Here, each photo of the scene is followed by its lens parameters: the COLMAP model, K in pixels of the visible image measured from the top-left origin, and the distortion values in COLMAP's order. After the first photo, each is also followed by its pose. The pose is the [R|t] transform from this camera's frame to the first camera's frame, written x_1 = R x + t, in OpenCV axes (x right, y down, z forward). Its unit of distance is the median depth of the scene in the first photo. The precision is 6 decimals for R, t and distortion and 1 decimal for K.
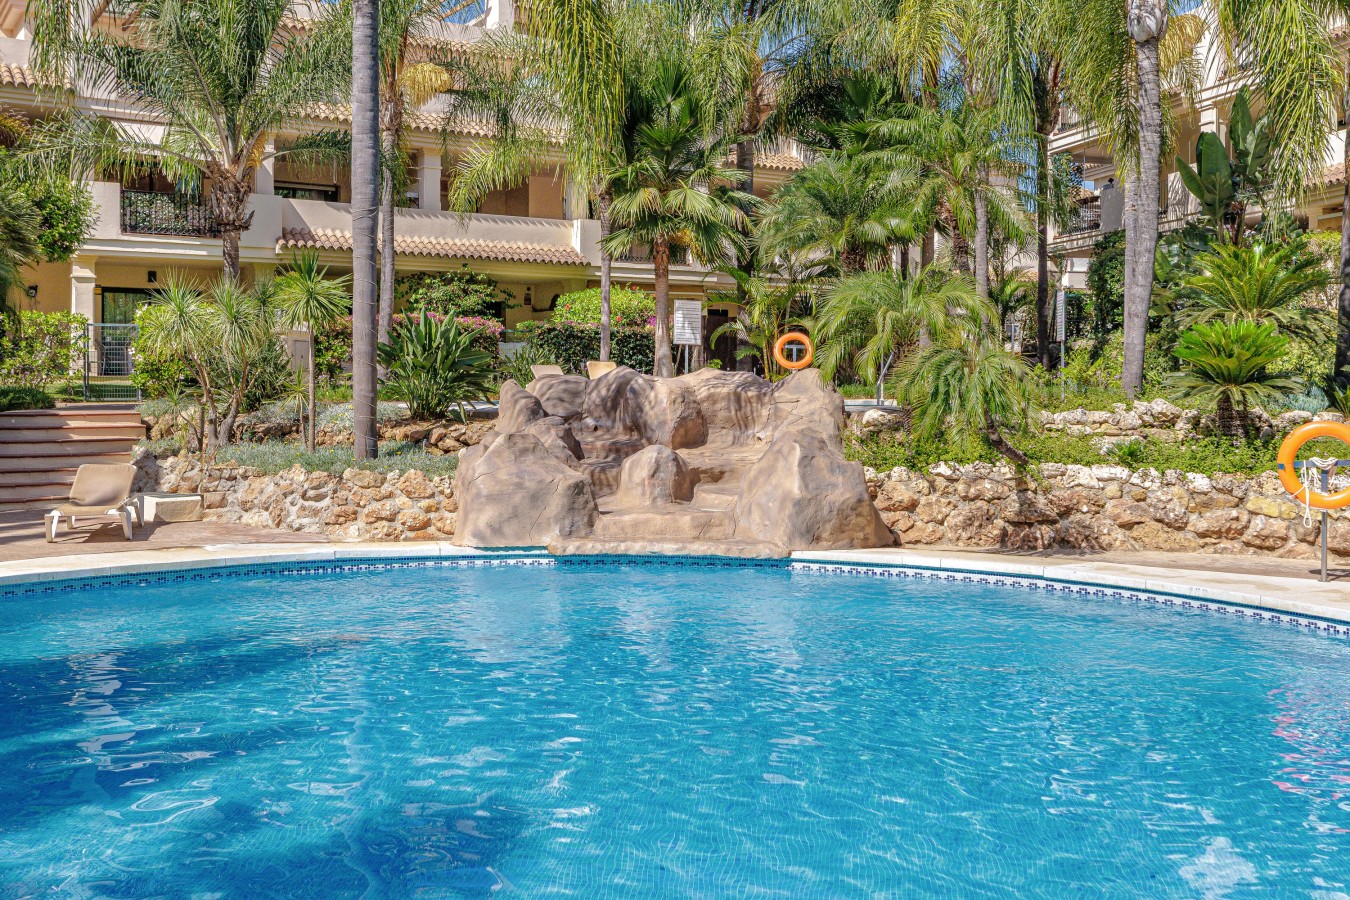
lens RADIAL K [[1228.8, 0, 675.0], [0, 1228.8, 450.0], [0, 0, 1]] dist [-0.012568, -0.008440]
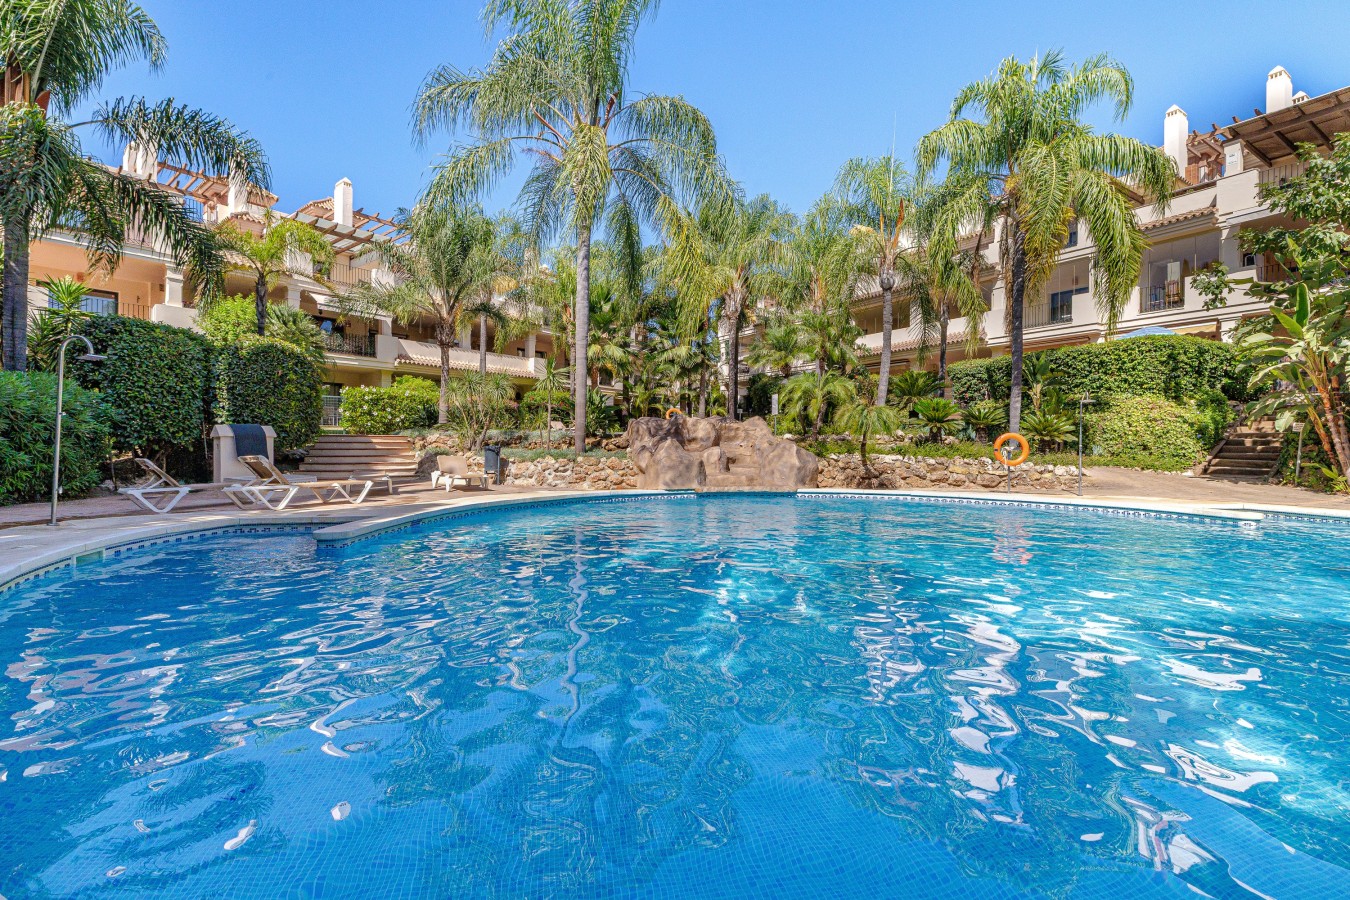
lens RADIAL K [[547.1, 0, 675.0], [0, 547.1, 450.0], [0, 0, 1]] dist [-0.000090, -0.000125]
pose [[0.965233, 0.002865, 0.261375, -0.378127], [0.005674, 0.999475, -0.031910, 0.036446], [-0.261329, 0.032283, 0.964710, 0.032024]]
